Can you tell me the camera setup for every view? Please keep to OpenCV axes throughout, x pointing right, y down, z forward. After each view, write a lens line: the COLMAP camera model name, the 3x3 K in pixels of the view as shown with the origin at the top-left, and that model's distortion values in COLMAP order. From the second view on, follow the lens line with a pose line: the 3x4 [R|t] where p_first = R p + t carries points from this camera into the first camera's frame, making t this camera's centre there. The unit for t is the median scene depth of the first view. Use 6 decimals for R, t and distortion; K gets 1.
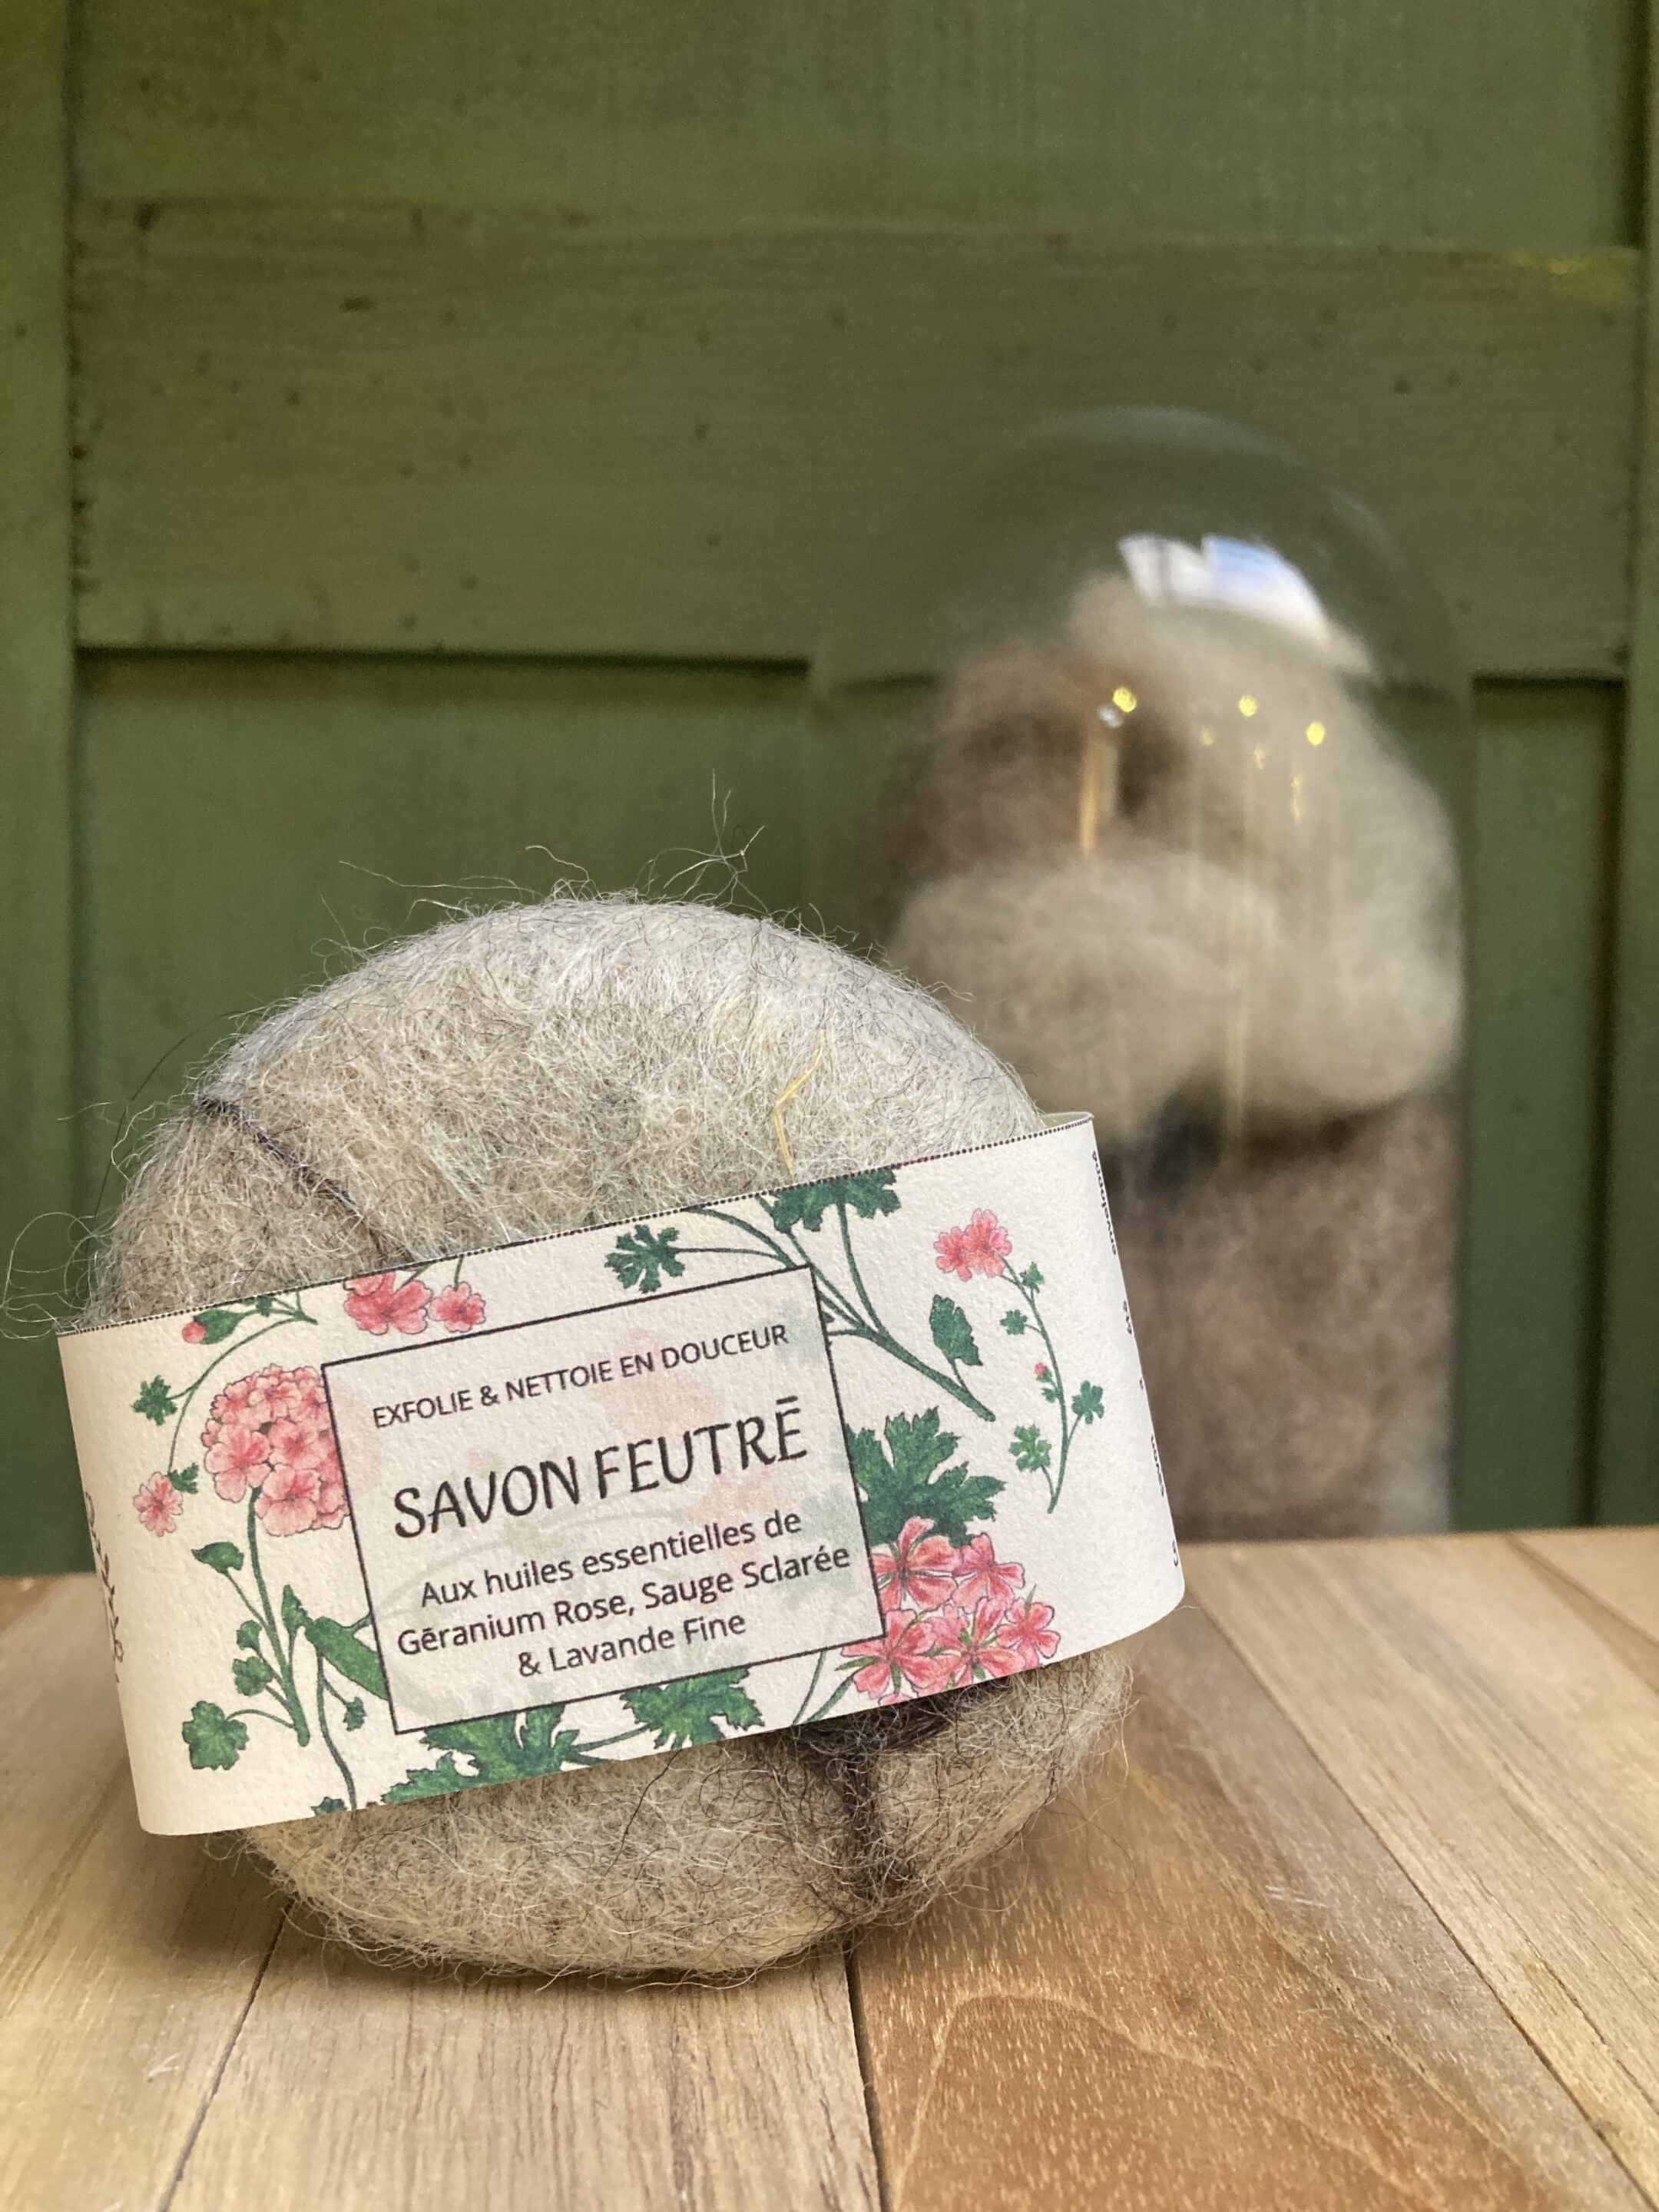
lens RADIAL K [[1779.6, 0, 797.5], [0, 1779.6, 1060.6], [0, 0, 1]] dist [0.038035, -0.068897]
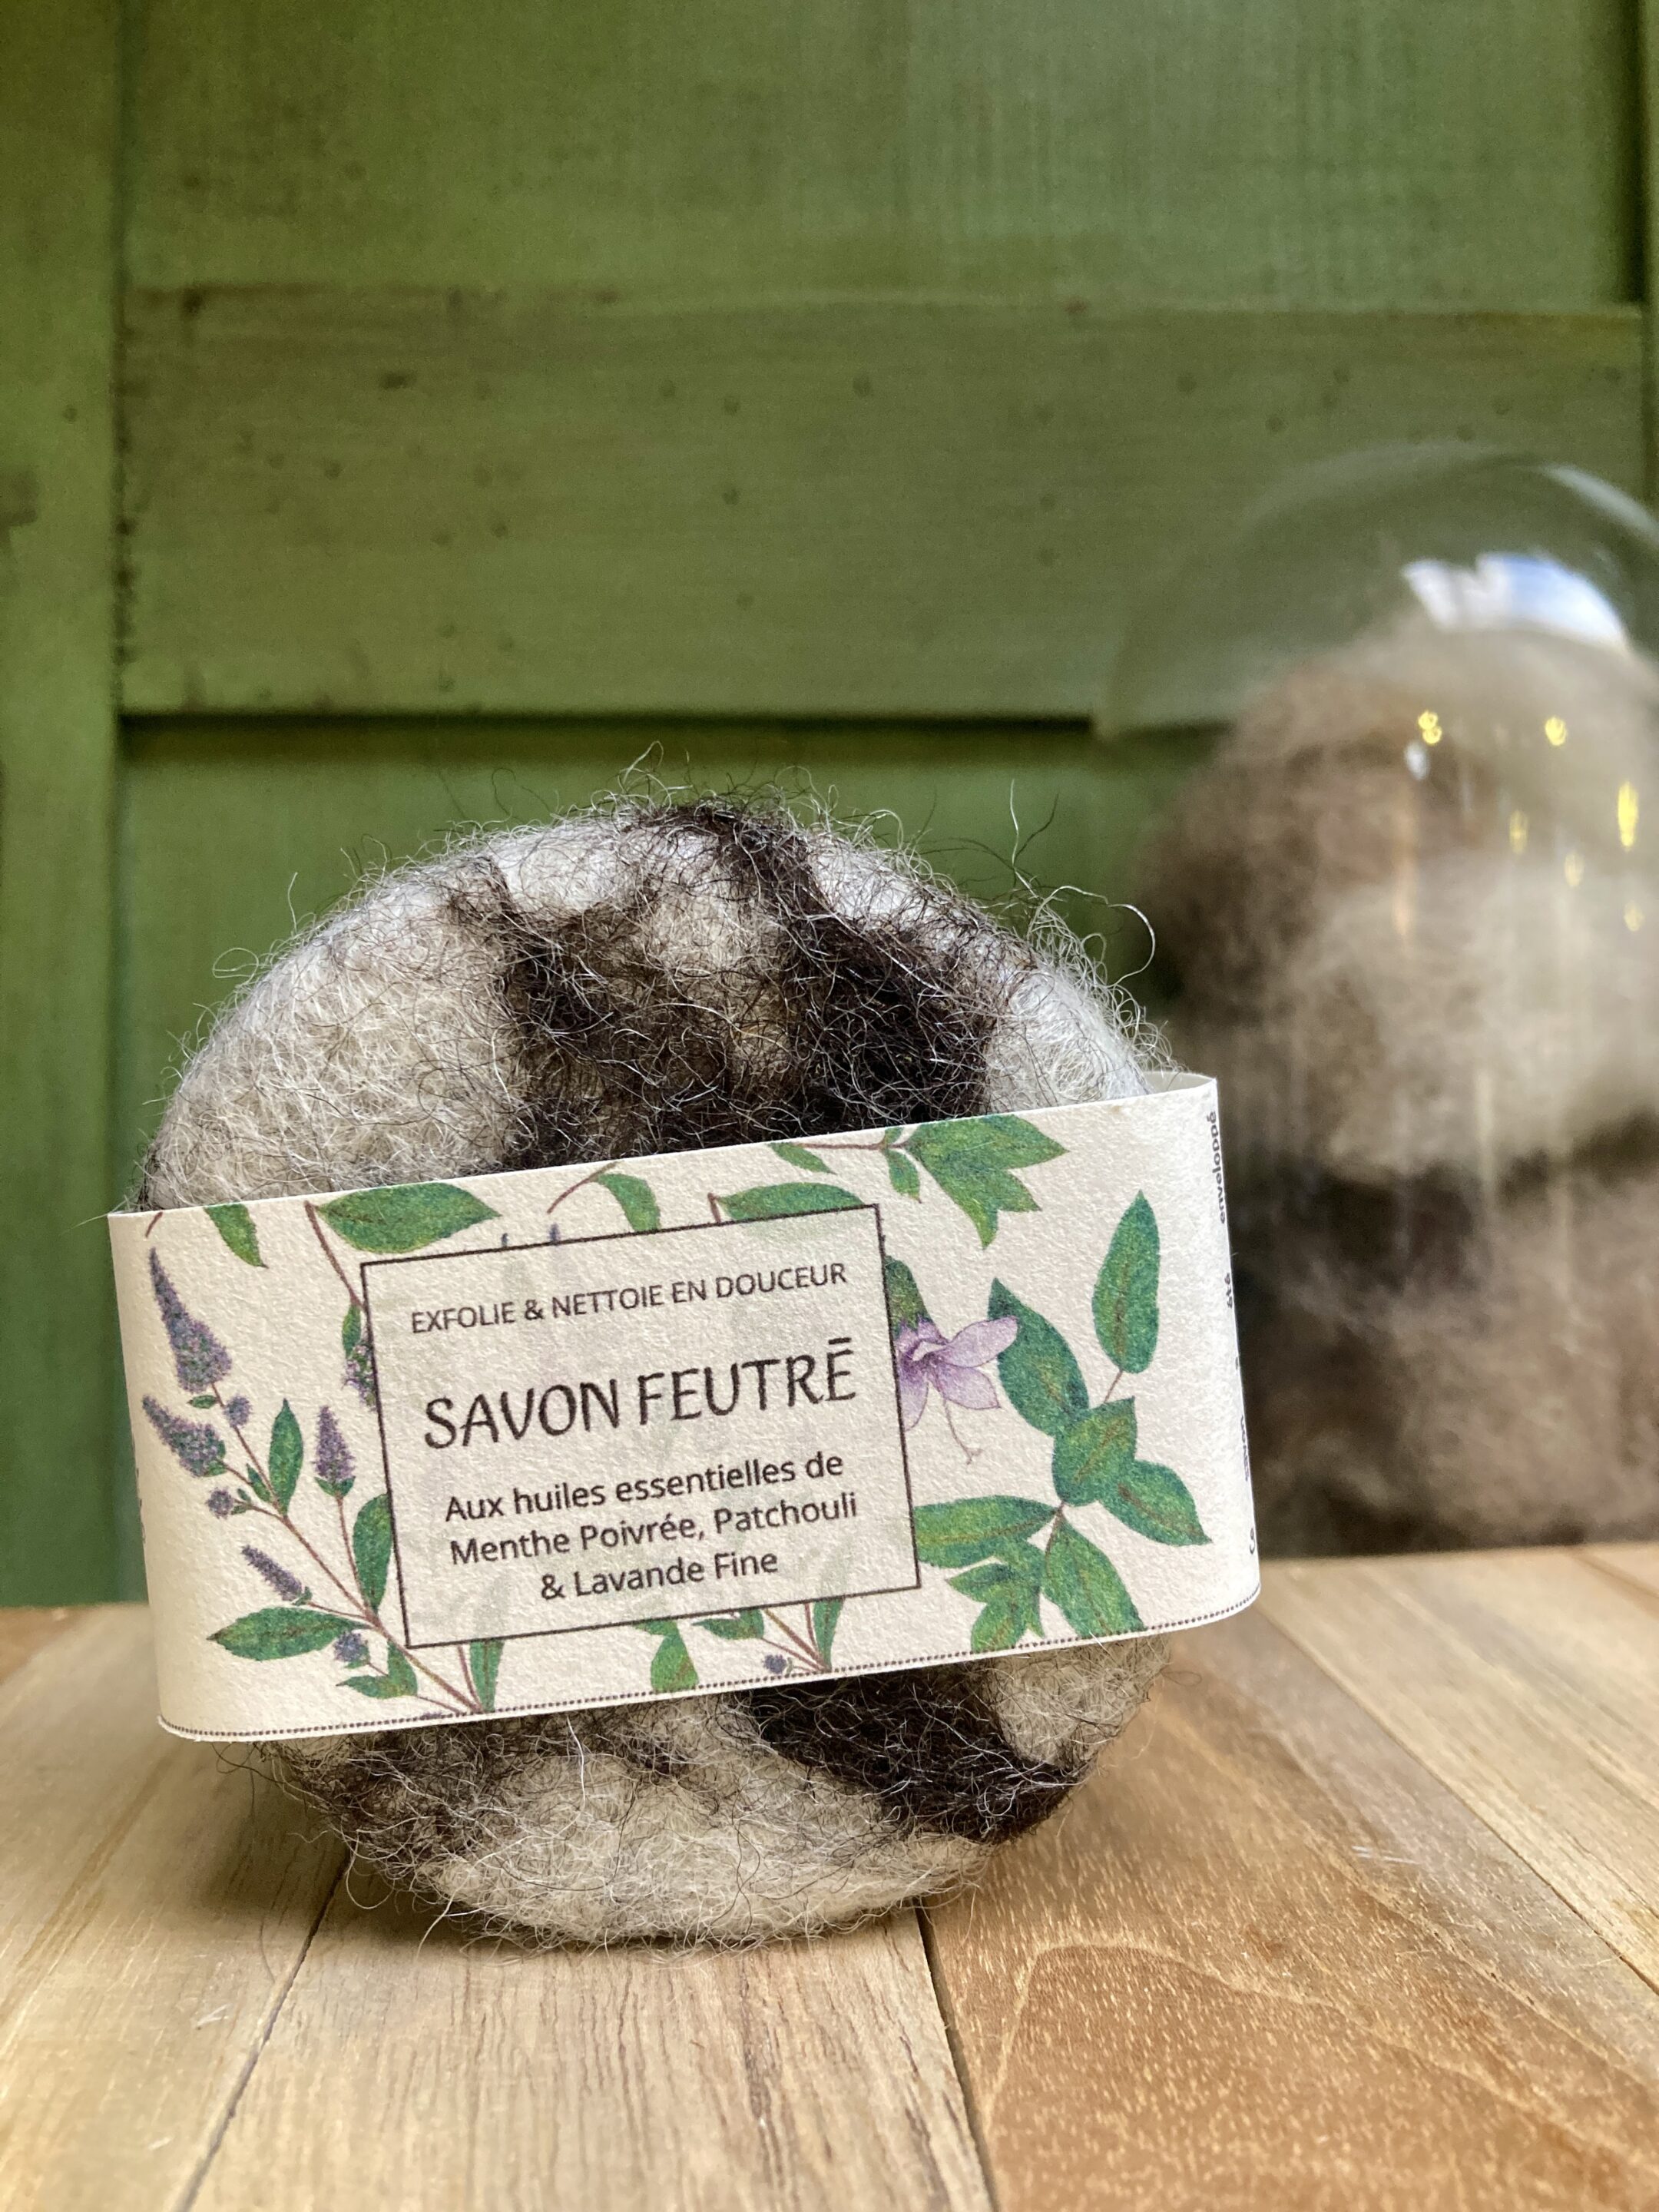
lens RADIAL K [[1779.6, 0, 797.5], [0, 1779.6, 1060.6], [0, 0, 1]] dist [0.038035, -0.068897]
pose [[0.999865, -0.013366, -0.009545, -0.025504], [0.012612, 0.997097, -0.075094, 0.129879], [0.010521, 0.074963, 0.997131, 0.008333]]
